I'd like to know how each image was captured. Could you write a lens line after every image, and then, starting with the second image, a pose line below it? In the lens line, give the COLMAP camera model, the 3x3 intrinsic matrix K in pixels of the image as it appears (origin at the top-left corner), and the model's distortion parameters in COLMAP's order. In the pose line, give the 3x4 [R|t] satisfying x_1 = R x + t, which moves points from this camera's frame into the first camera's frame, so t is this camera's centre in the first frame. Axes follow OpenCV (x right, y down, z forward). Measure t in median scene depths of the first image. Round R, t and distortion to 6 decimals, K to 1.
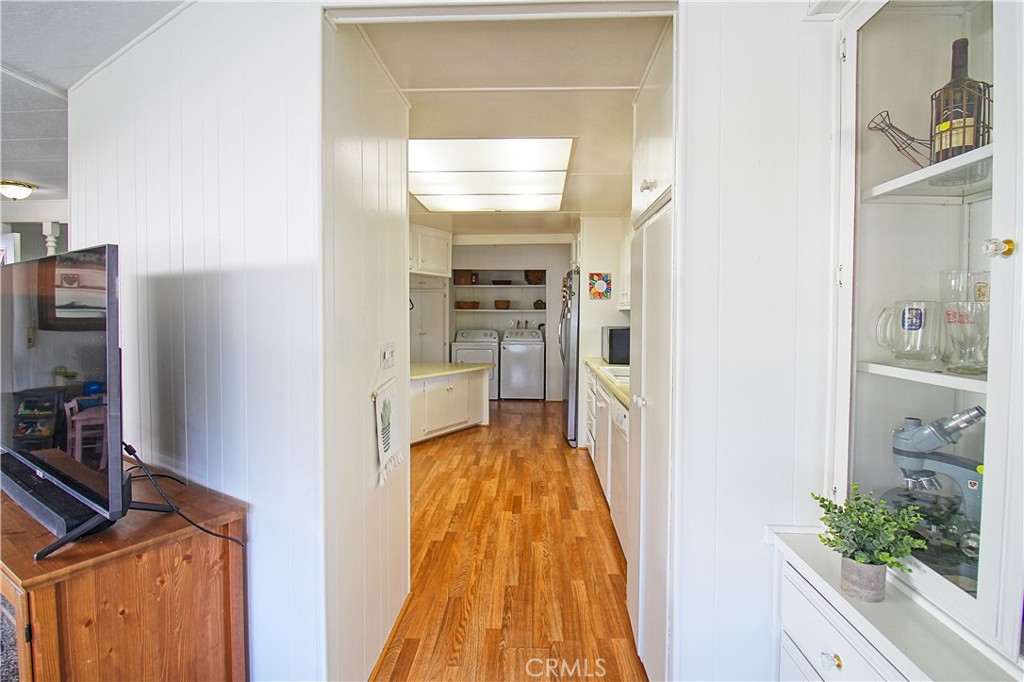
lens RADIAL K [[483.2, 0, 516.9], [0, 483.2, 327.4], [0, 0, 1]] dist [-0.013648, -0.000380]
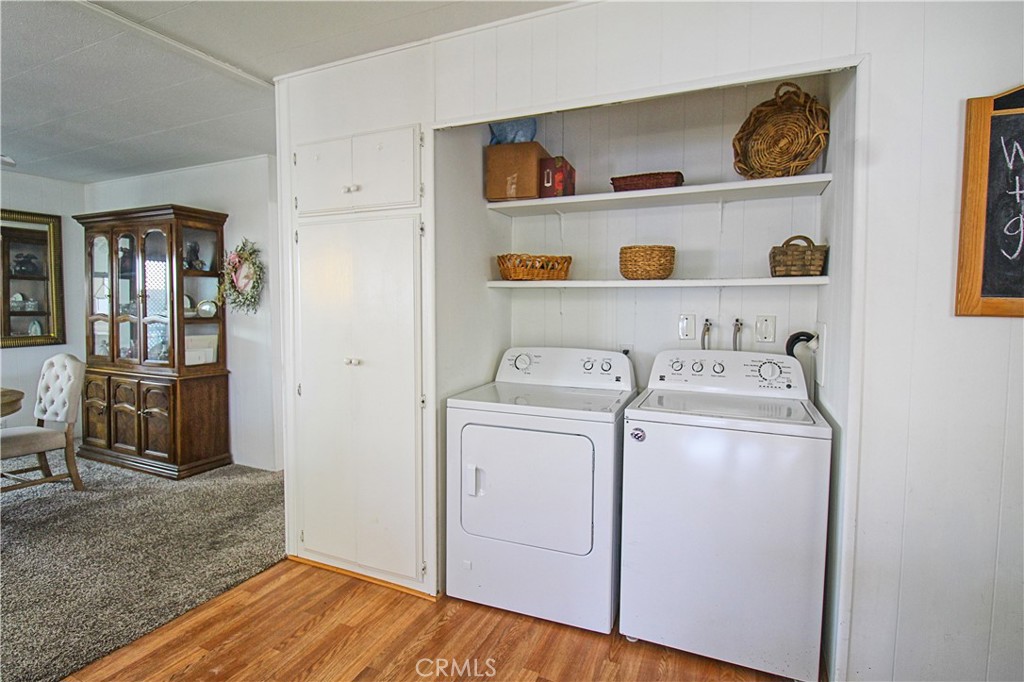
lens RADIAL K [[483.2, 0, 516.9], [0, 483.2, 327.4], [0, 0, 1]] dist [-0.013648, -0.000380]
pose [[0.934979, 0.018912, -0.354199, -0.000814], [-0.006819, 0.999351, 0.035359, -0.027510], [0.354638, -0.030644, 0.934501, 1.053544]]
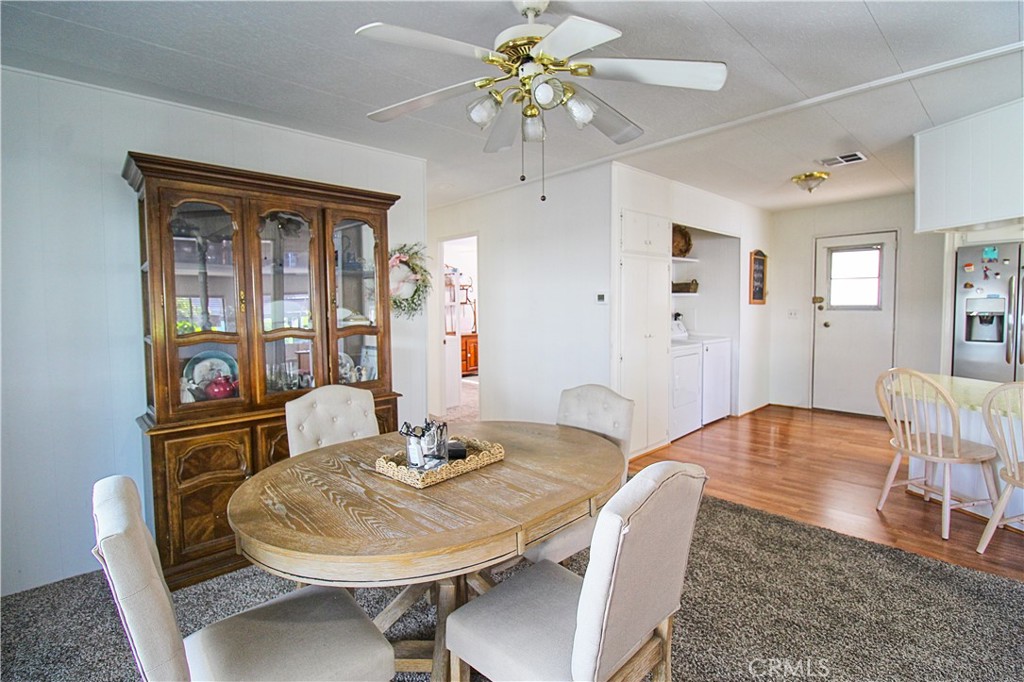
lens RADIAL K [[483.2, 0, 516.9], [0, 483.2, 327.4], [0, 0, 1]] dist [-0.013648, -0.000380]
pose [[0.694291, -0.048547, 0.718055, -0.972873], [0.034046, 0.998821, 0.034610, -0.027681], [-0.718889, 0.000418, 0.695125, 1.003667]]
